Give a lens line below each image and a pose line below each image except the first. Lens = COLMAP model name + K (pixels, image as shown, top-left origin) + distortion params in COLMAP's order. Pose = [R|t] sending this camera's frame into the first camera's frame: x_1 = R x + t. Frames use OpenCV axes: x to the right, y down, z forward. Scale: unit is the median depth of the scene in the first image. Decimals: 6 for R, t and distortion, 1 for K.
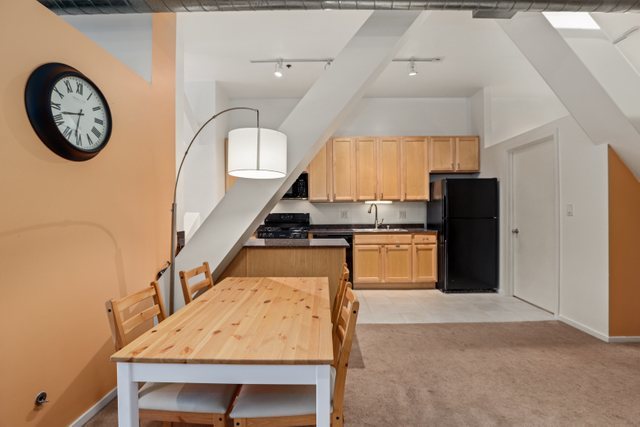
lens RADIAL K [[292.5, 0, 323.9], [0, 292.5, 214.2], [0, 0, 1]] dist [-0.041309, 0.007845]
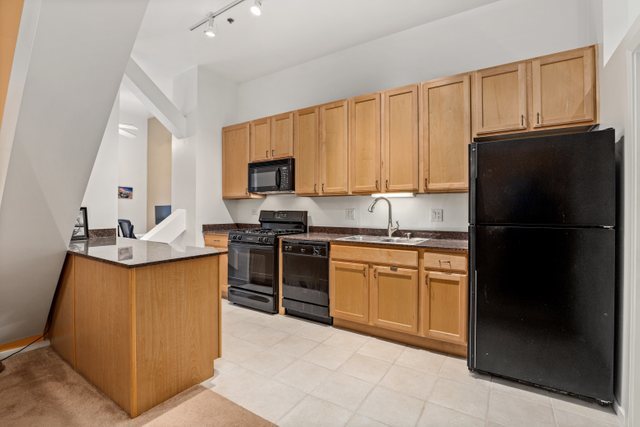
lens RADIAL K [[292.5, 0, 322.6], [0, 292.5, 211.3], [0, 0, 1]] dist [-0.041309, 0.007845]
pose [[0.844486, 0.012804, -0.535425, 0.441185], [-0.012802, 0.999911, 0.003719, -0.007021], [0.535425, 0.003714, 0.844575, 0.425857]]
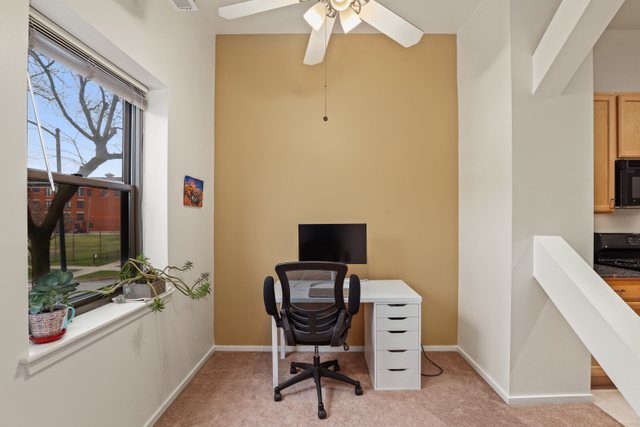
lens RADIAL K [[292.5, 0, 324.6], [0, 292.5, 217.1], [0, 0, 1]] dist [-0.041309, 0.007845]
pose [[0.999919, 0.008753, -0.009277, -0.811163], [-0.008787, 0.999955, -0.003686, -0.029658], [0.009244, 0.003767, 0.999950, 0.507445]]
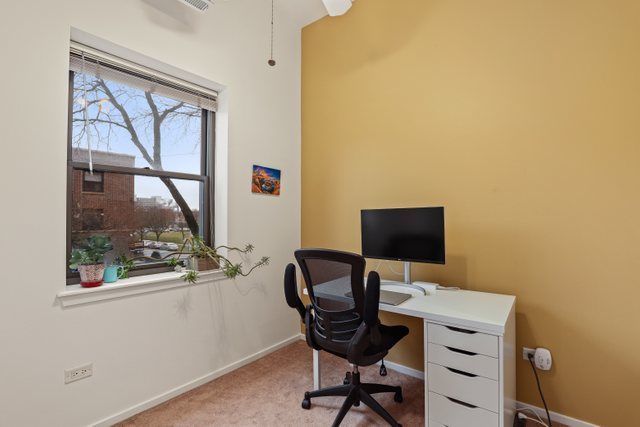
lens RADIAL K [[292.5, 0, 321.8], [0, 292.5, 212.9], [0, 0, 1]] dist [-0.041309, 0.007845]
pose [[0.783182, -0.006208, -0.621762, -0.609221], [-0.006206, 0.999822, -0.017801, -0.001655], [0.621762, 0.017800, 0.783004, 0.669551]]
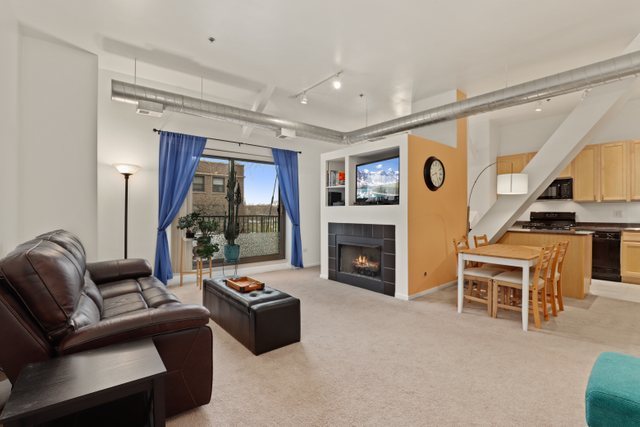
lens RADIAL K [[292.5, 0, 320.8], [0, 292.5, 214.3], [0, 0, 1]] dist [-0.041309, 0.007845]
pose [[0.639144, 0.012082, -0.768992, 0.190566], [-0.010263, 0.999922, 0.007180, 0.007585], [0.769018, 0.003304, 0.639218, -0.546081]]
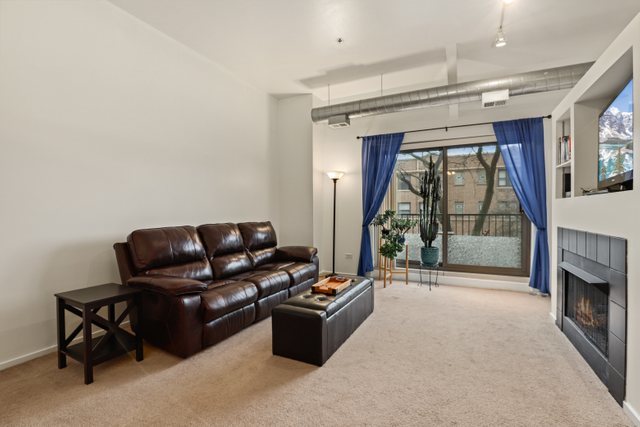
lens RADIAL K [[292.5, 0, 325.2], [0, 292.5, 213.1], [0, 0, 1]] dist [-0.041309, 0.007845]
pose [[-0.427418, 0.018448, -0.903866, 0.145911], [0.001473, 0.999805, 0.019709, 0.002494], [0.904053, 0.007093, -0.427362, 0.009782]]
